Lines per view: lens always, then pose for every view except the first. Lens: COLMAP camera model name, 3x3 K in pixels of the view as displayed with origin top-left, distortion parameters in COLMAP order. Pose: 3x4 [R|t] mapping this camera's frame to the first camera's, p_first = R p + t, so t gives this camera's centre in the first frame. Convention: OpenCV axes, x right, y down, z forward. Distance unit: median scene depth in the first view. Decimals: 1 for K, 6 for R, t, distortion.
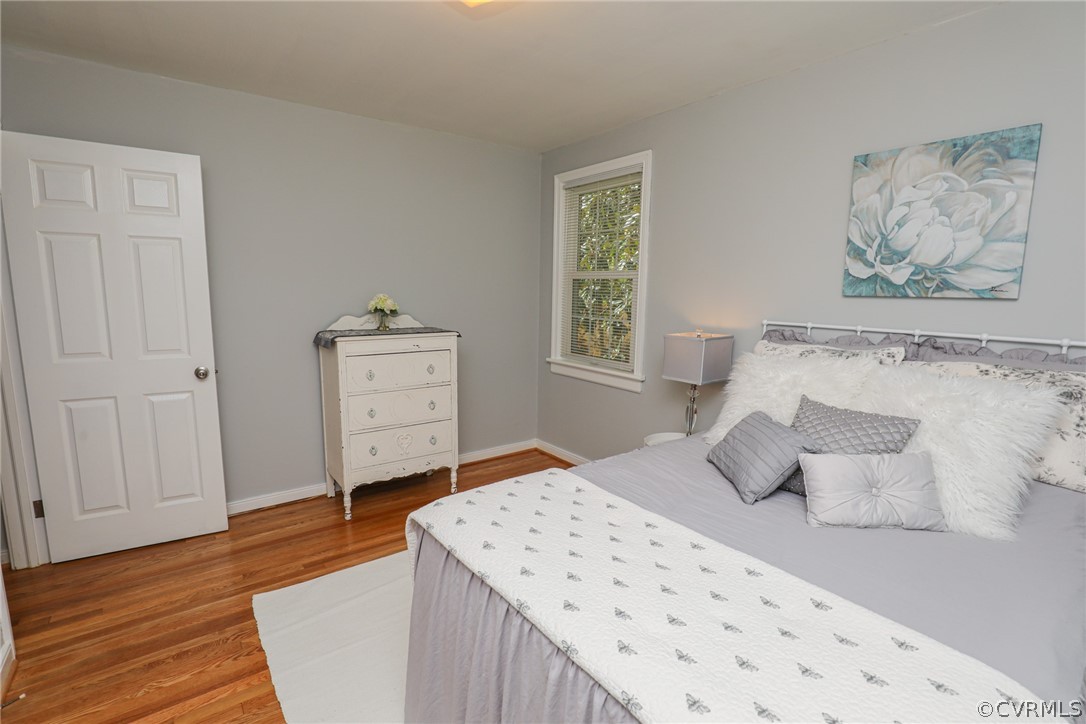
lens RADIAL K [[497.6, 0, 543.0], [0, 497.6, 362.0], [0, 0, 1]] dist [-0.001382, 0.000077]
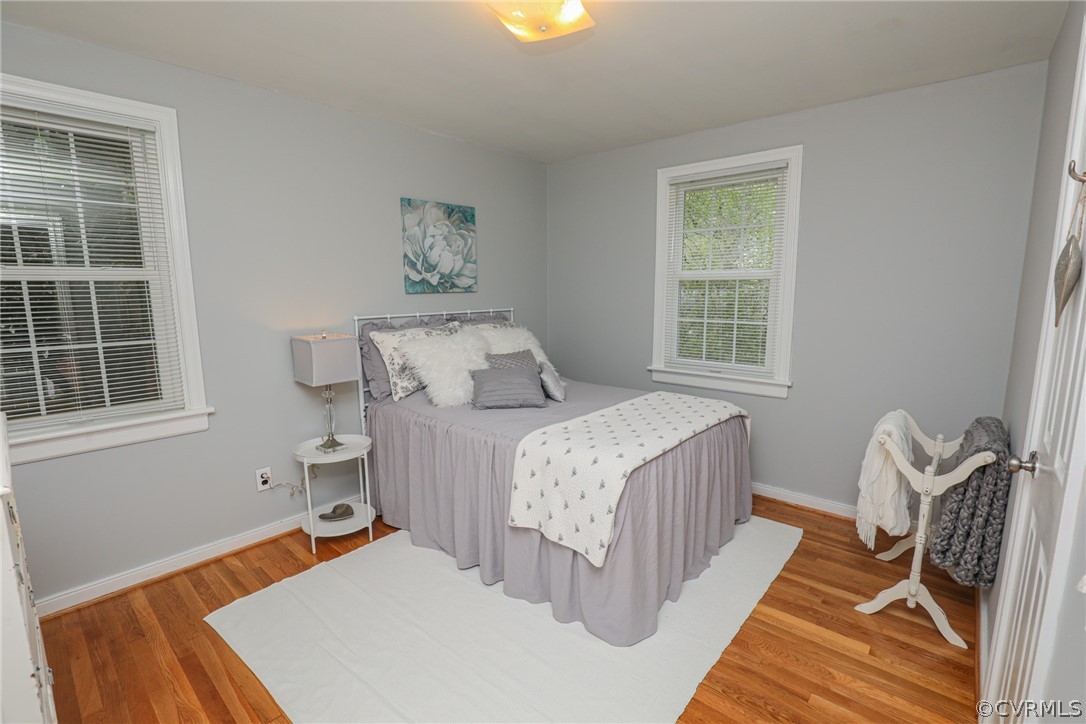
lens RADIAL K [[506.4, 0, 545.6], [0, 506.4, 365.0], [0, 0, 1]] dist [-0.029508, 0.001338]
pose [[-0.175652, -0.171775, 0.969350, -1.025793], [0.146145, 0.969199, 0.198230, -0.180573], [-0.973544, 0.176485, -0.145138, 0.950229]]
